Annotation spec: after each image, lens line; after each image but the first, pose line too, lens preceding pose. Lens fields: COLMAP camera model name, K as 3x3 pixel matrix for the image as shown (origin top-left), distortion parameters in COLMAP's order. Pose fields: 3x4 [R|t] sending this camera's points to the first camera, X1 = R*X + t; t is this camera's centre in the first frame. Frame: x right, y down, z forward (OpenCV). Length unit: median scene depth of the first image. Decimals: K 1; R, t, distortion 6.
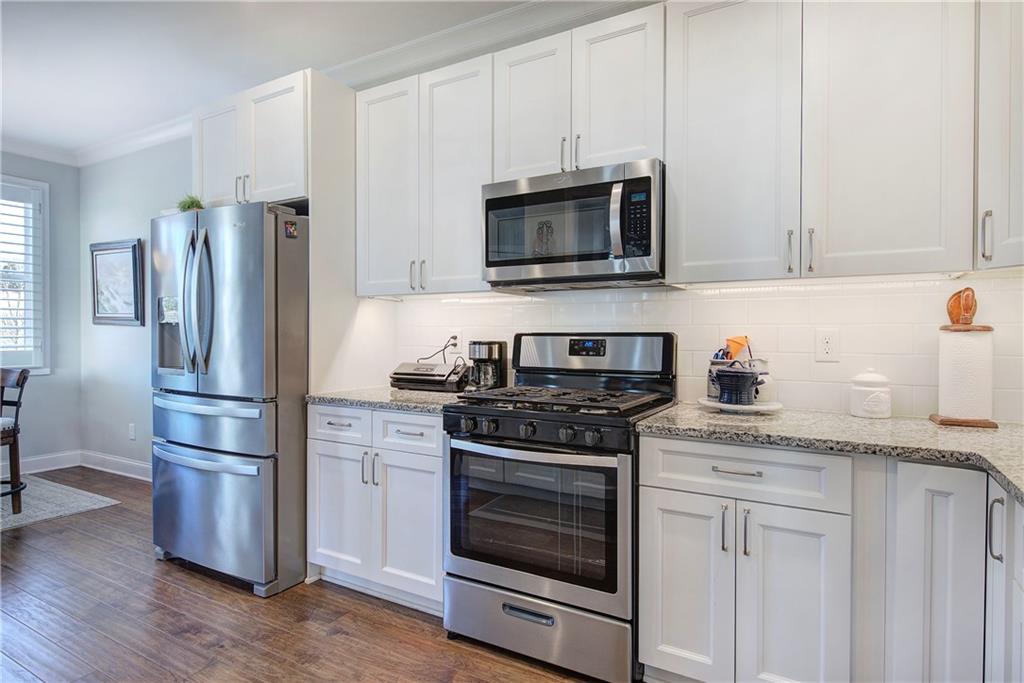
lens RADIAL K [[574.7, 0, 511.8], [0, 574.7, 337.6], [0, 0, 1]] dist [0.028656, -0.000819]
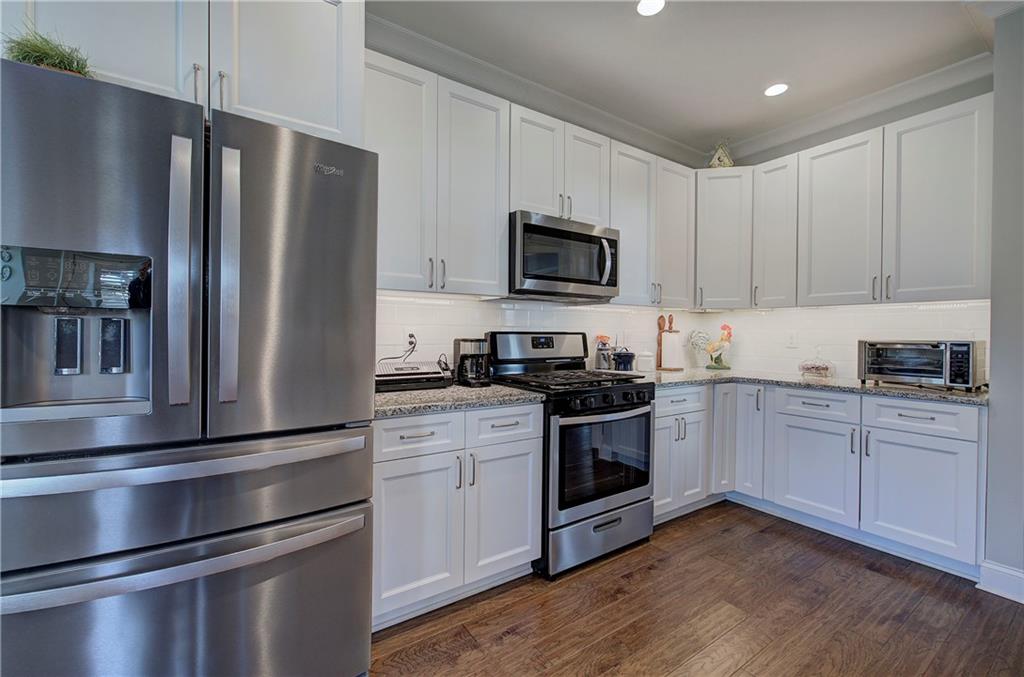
lens RADIAL K [[431.7, 0, 515.6], [0, 431.7, 335.9], [0, 0, 1]] dist [-0.010724, 0.000434]
pose [[0.421941, -0.004254, 0.906613, -0.869403], [0.001091, 0.999991, 0.004184, -0.003302], [-0.906622, -0.000776, 0.421942, 0.620549]]
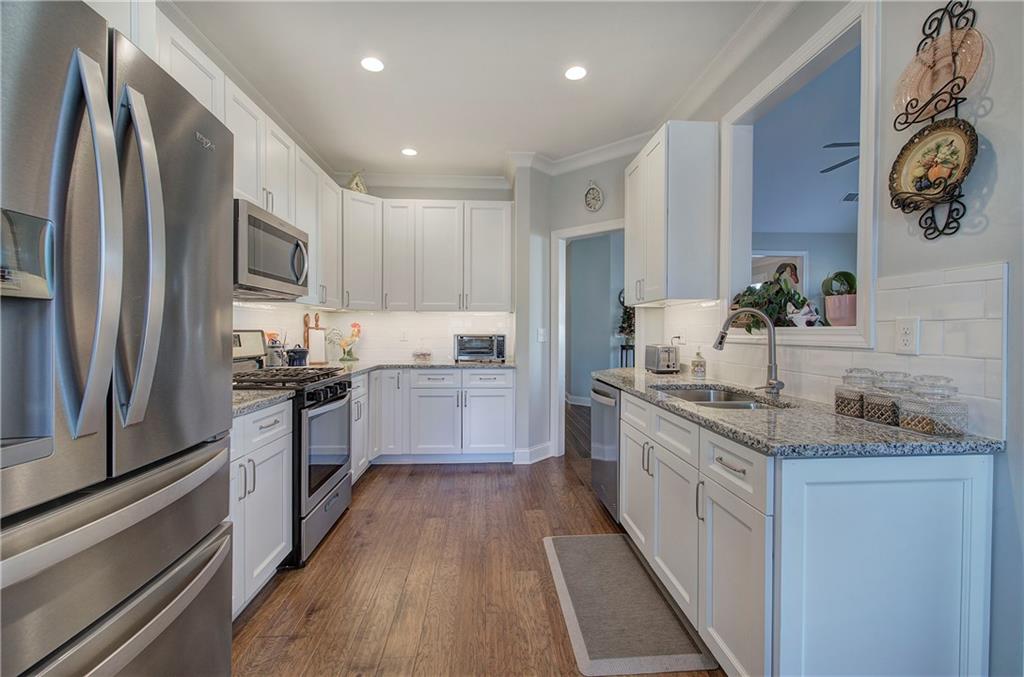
lens RADIAL K [[431.7, 0, 521.6], [0, 431.7, 334.3], [0, 0, 1]] dist [-0.010724, 0.000434]
pose [[-0.579682, -0.008912, 0.814794, -1.049311], [0.001512, 0.999927, 0.012013, -0.008347], [-0.814841, 0.008195, -0.579626, 1.042413]]
